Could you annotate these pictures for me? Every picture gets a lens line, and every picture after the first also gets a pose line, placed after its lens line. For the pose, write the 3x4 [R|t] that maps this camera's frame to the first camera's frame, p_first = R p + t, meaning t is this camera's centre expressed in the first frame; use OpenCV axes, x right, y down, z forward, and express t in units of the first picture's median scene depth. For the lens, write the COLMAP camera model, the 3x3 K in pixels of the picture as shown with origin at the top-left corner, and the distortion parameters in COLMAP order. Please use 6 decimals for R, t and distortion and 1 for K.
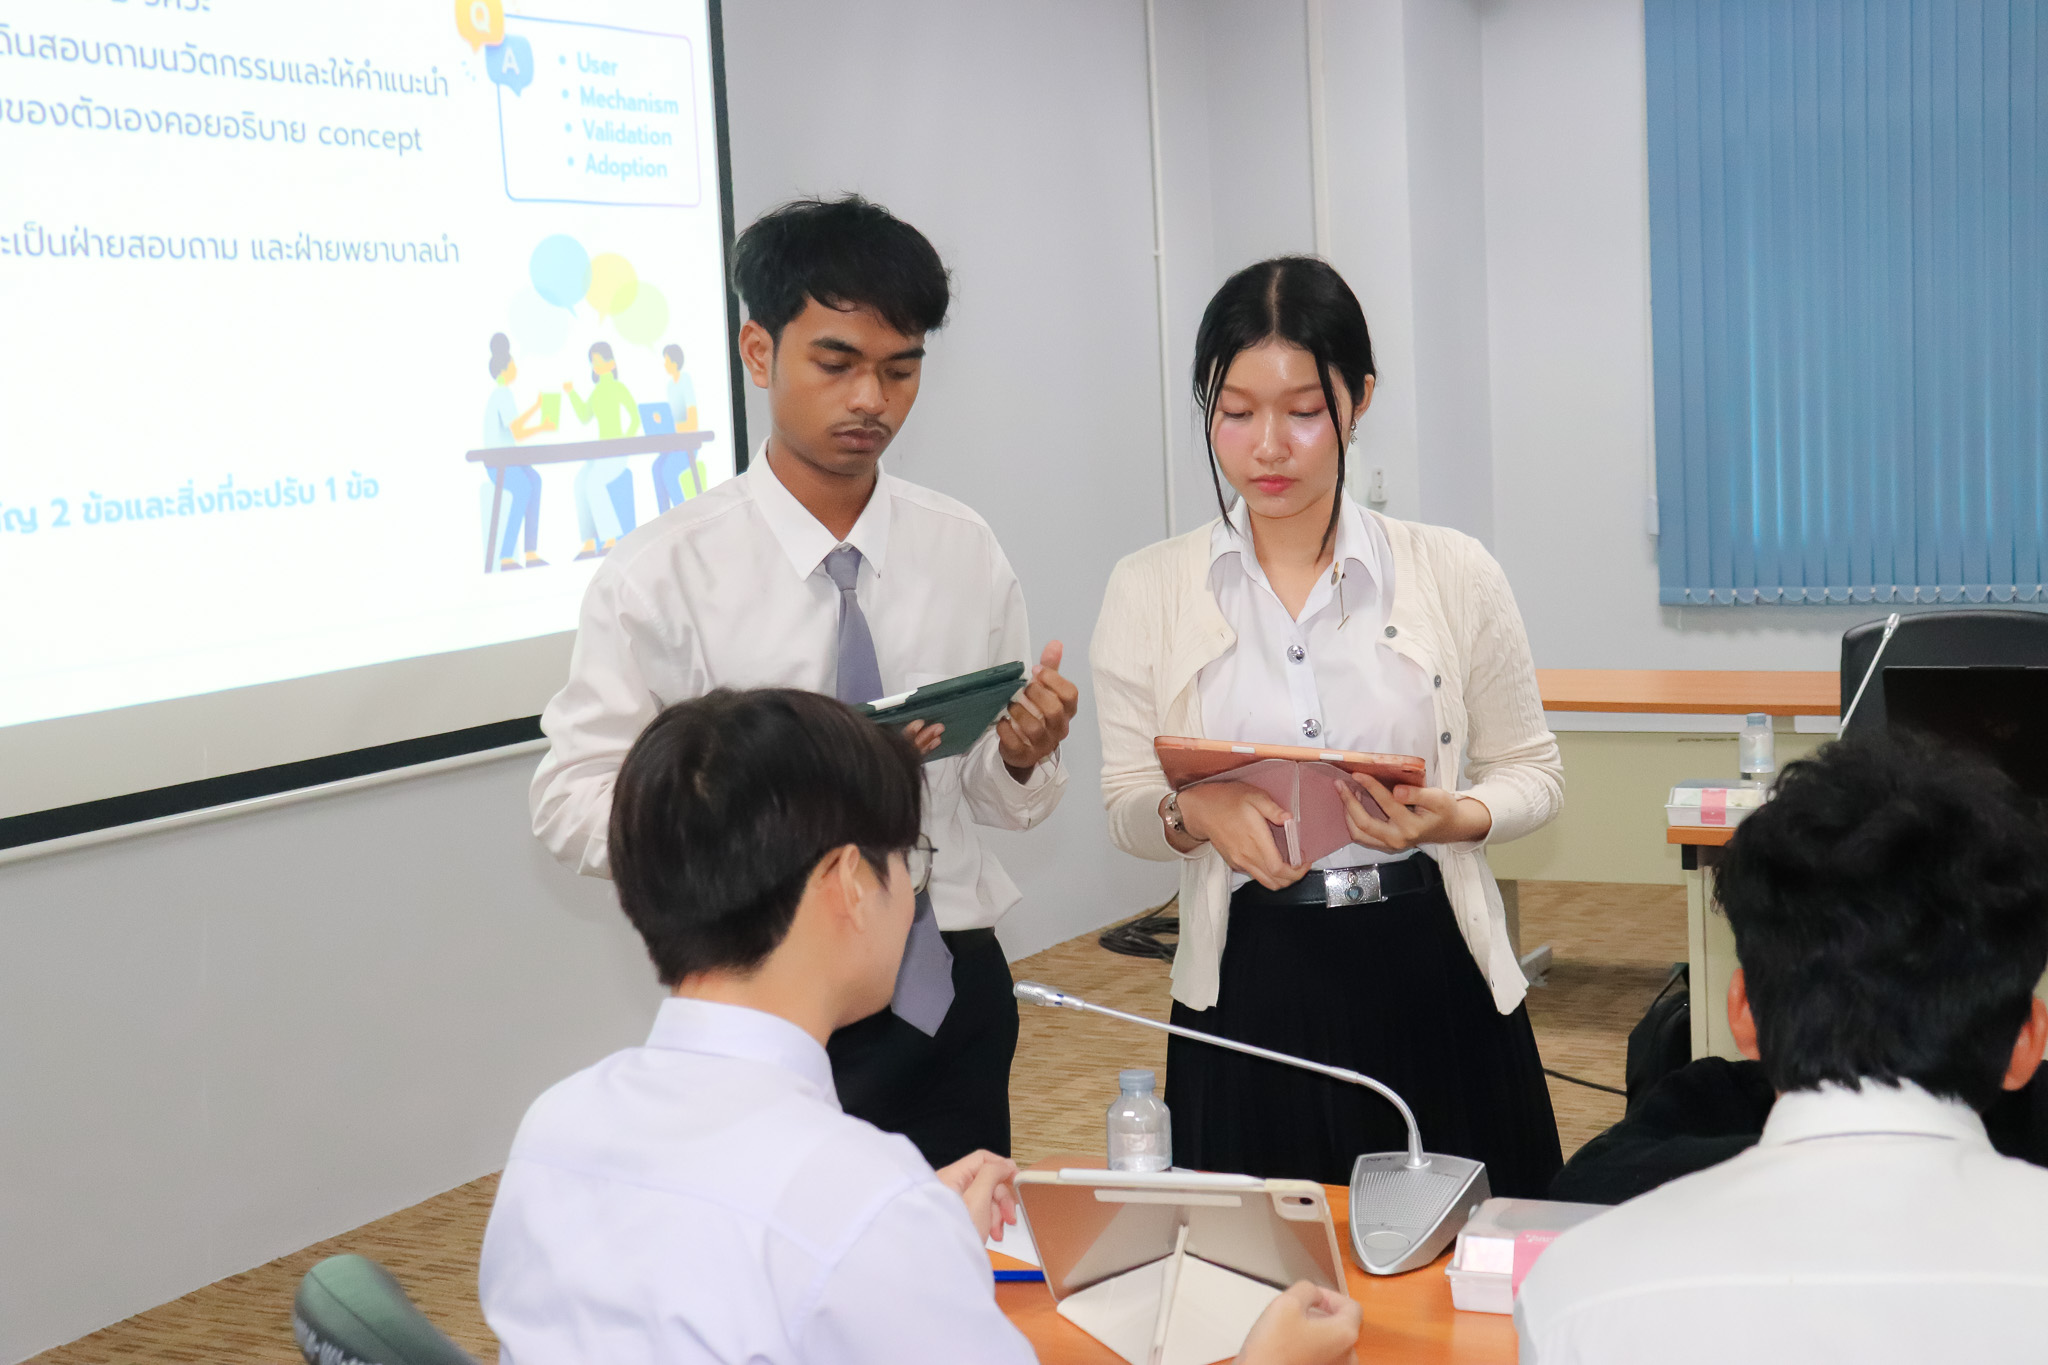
lens RADIAL K [[2922.4, 0, 1025.3], [0, 2922.4, 675.3], [0, 0, 1]] dist [0.113278, 0.000000]
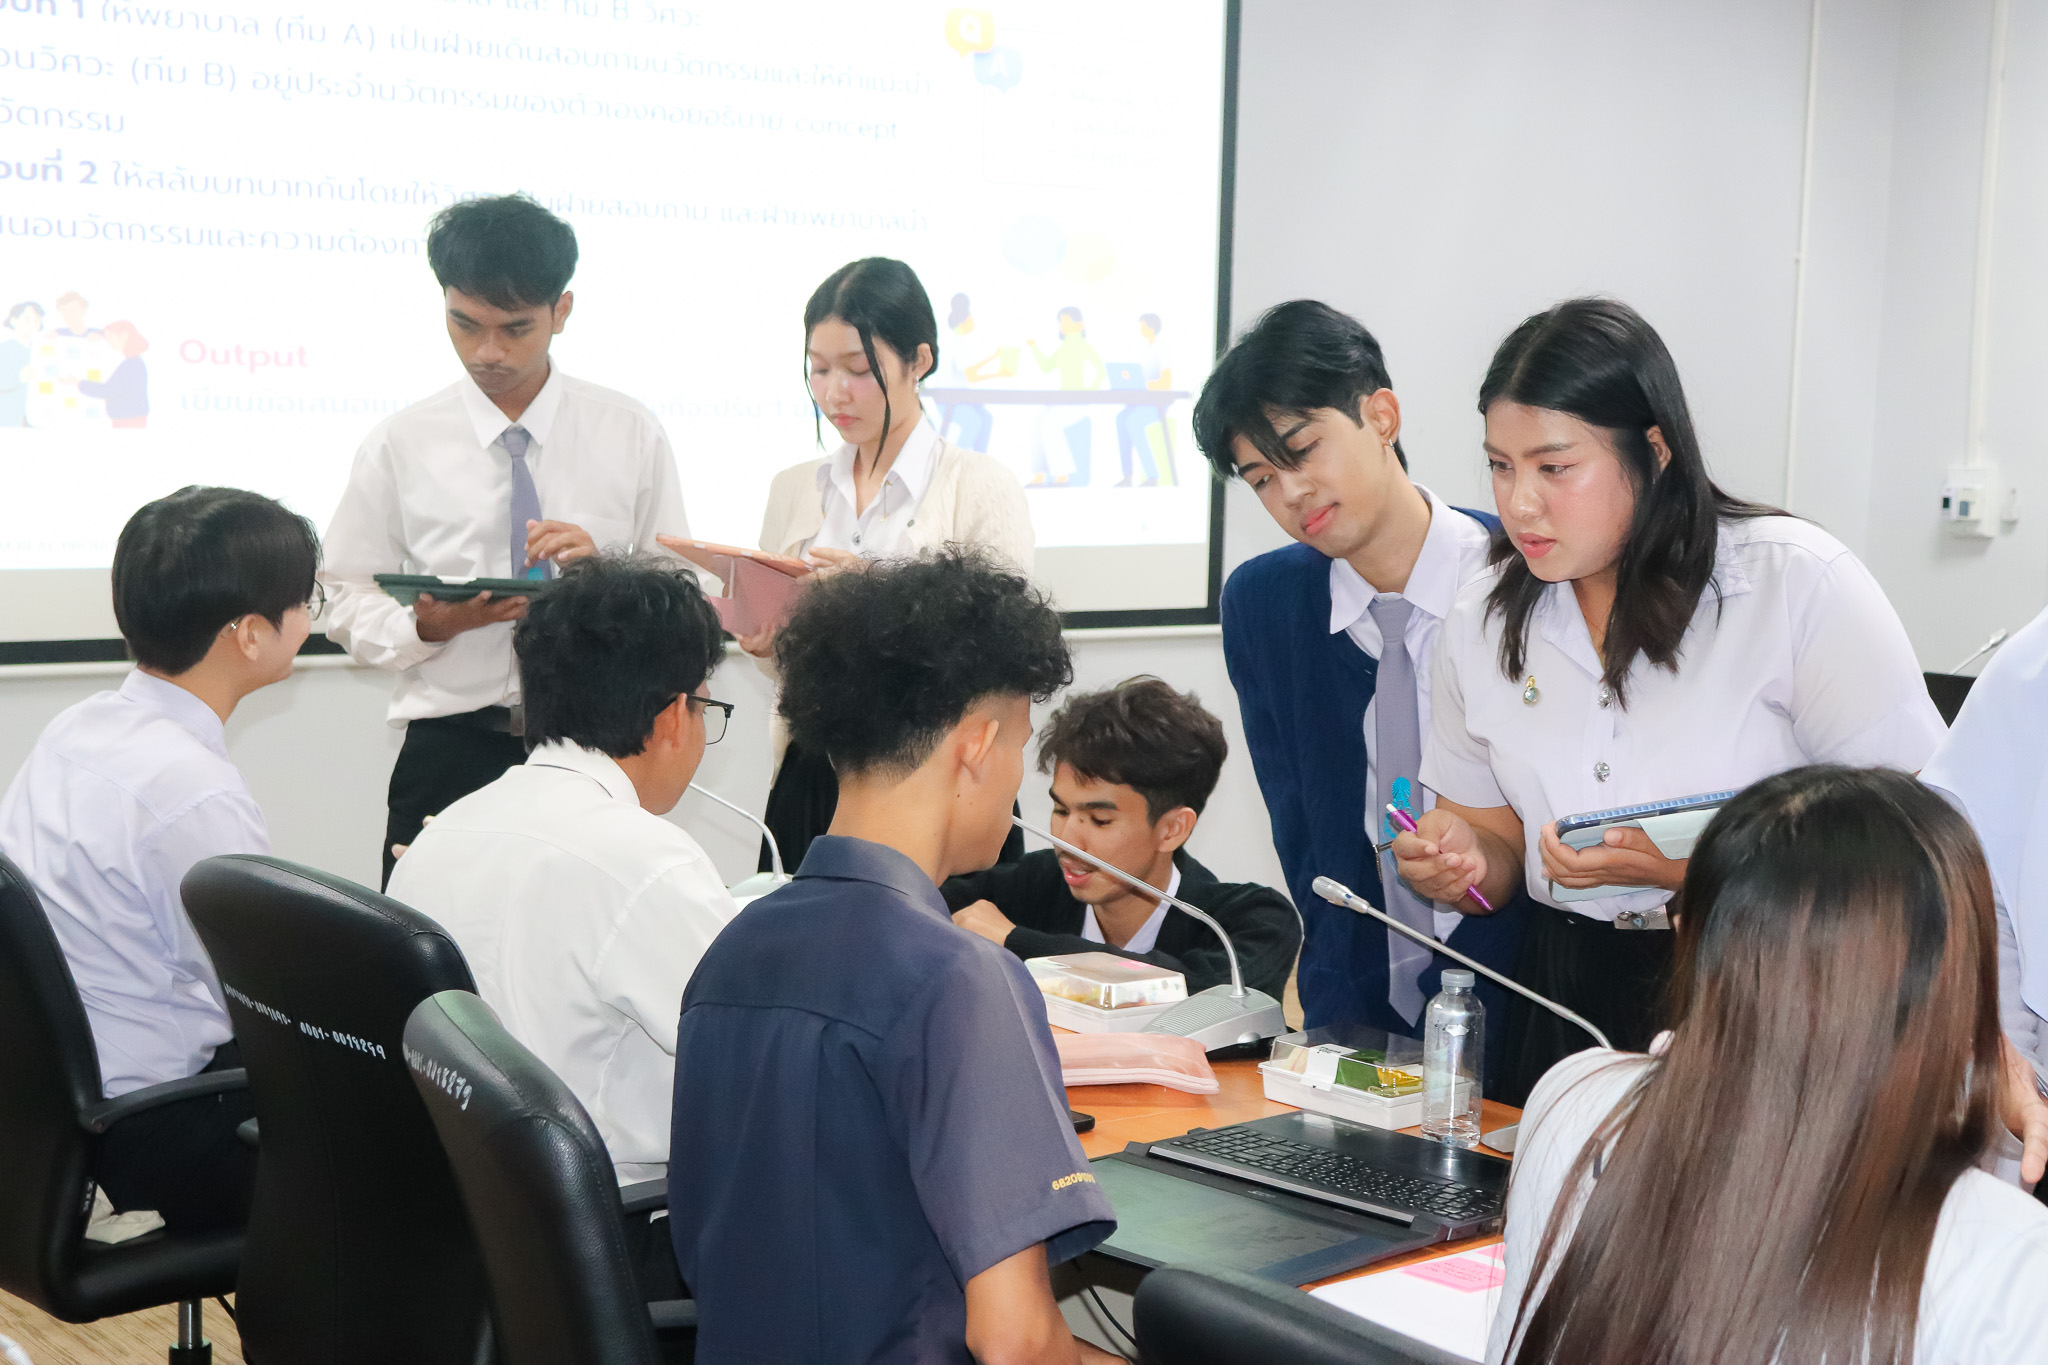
lens RADIAL K [[3314.0, 0, 1024.7], [0, 3314.0, 694.0], [0, 0, 1]] dist [0.154815, 0.000000]
pose [[0.903987, 0.112690, -0.412442, 0.414548], [-0.112379, 0.993348, 0.025096, 0.009306], [0.412527, 0.023663, 0.910638, -0.217158]]
